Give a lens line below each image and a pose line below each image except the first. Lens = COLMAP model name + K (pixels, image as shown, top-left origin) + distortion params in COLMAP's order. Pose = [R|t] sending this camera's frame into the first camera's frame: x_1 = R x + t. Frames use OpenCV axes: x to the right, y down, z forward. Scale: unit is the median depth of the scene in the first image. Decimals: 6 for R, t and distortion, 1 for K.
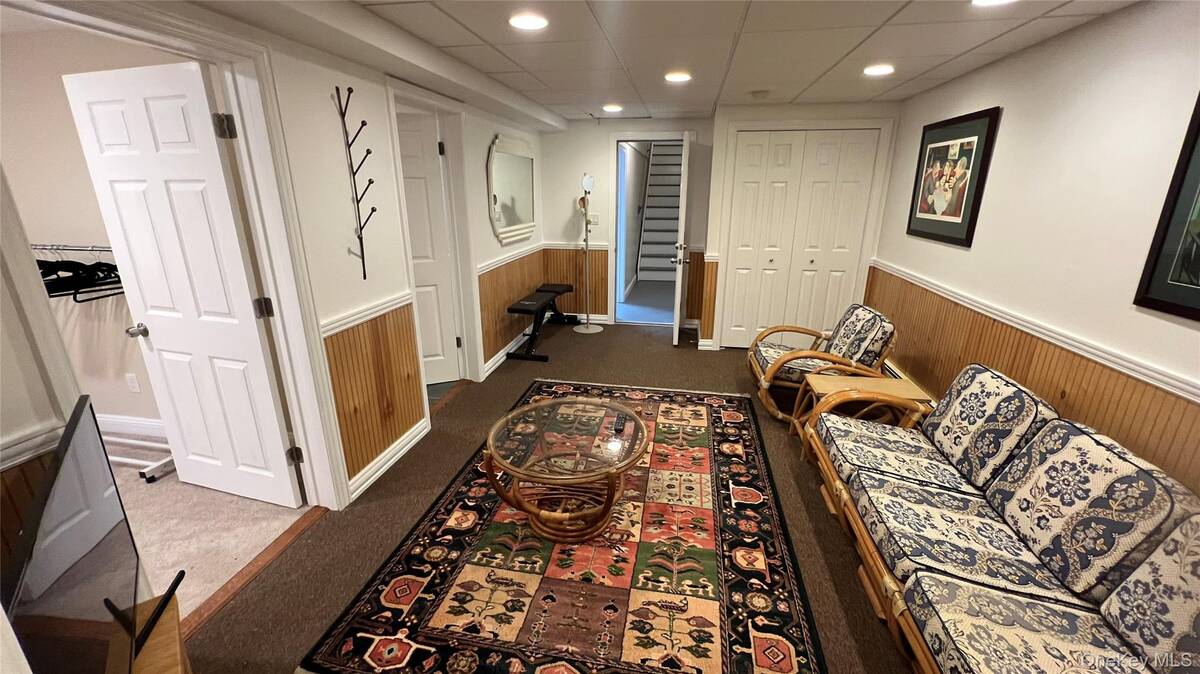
lens RADIAL K [[479.3, 0, 591.6], [0, 479.3, 337.8], [0, 0, 1]] dist [-0.002987, 0.000215]
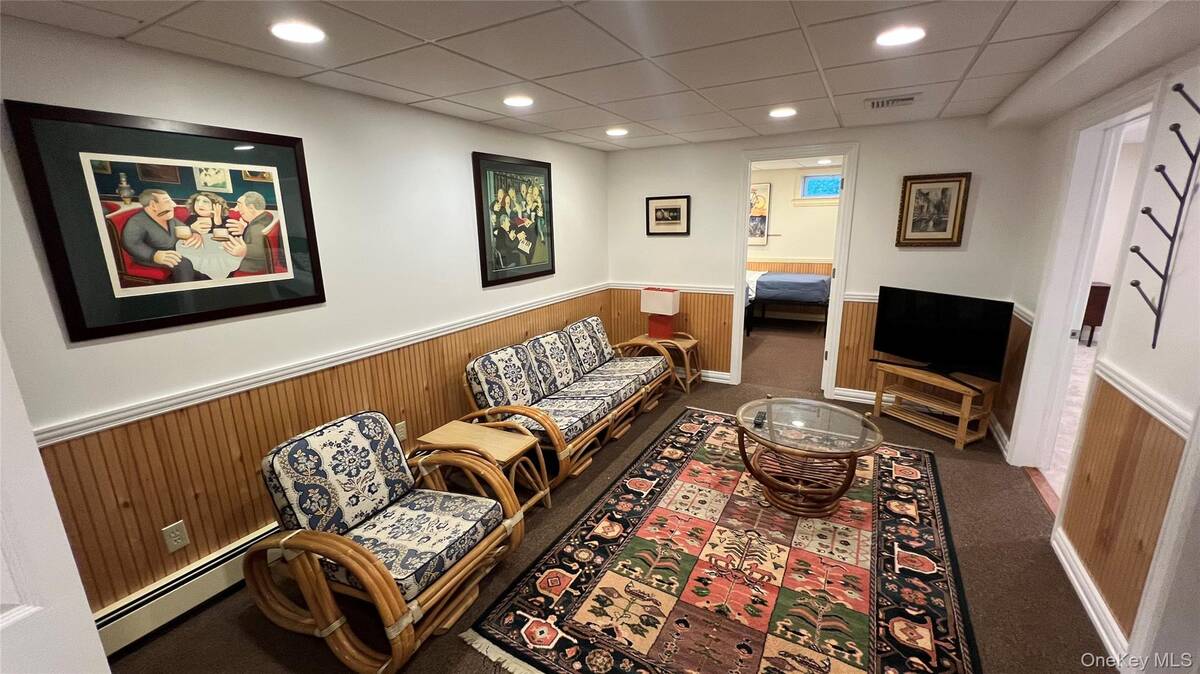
lens RADIAL K [[479.3, 0, 591.8], [0, 479.3, 336.3], [0, 0, 1]] dist [-0.002987, 0.000215]
pose [[-0.946448, -0.062350, 0.316777, 0.079038], [0.111274, 0.858062, 0.501346, -0.524987], [-0.303073, 0.509747, -0.805173, 1.626236]]
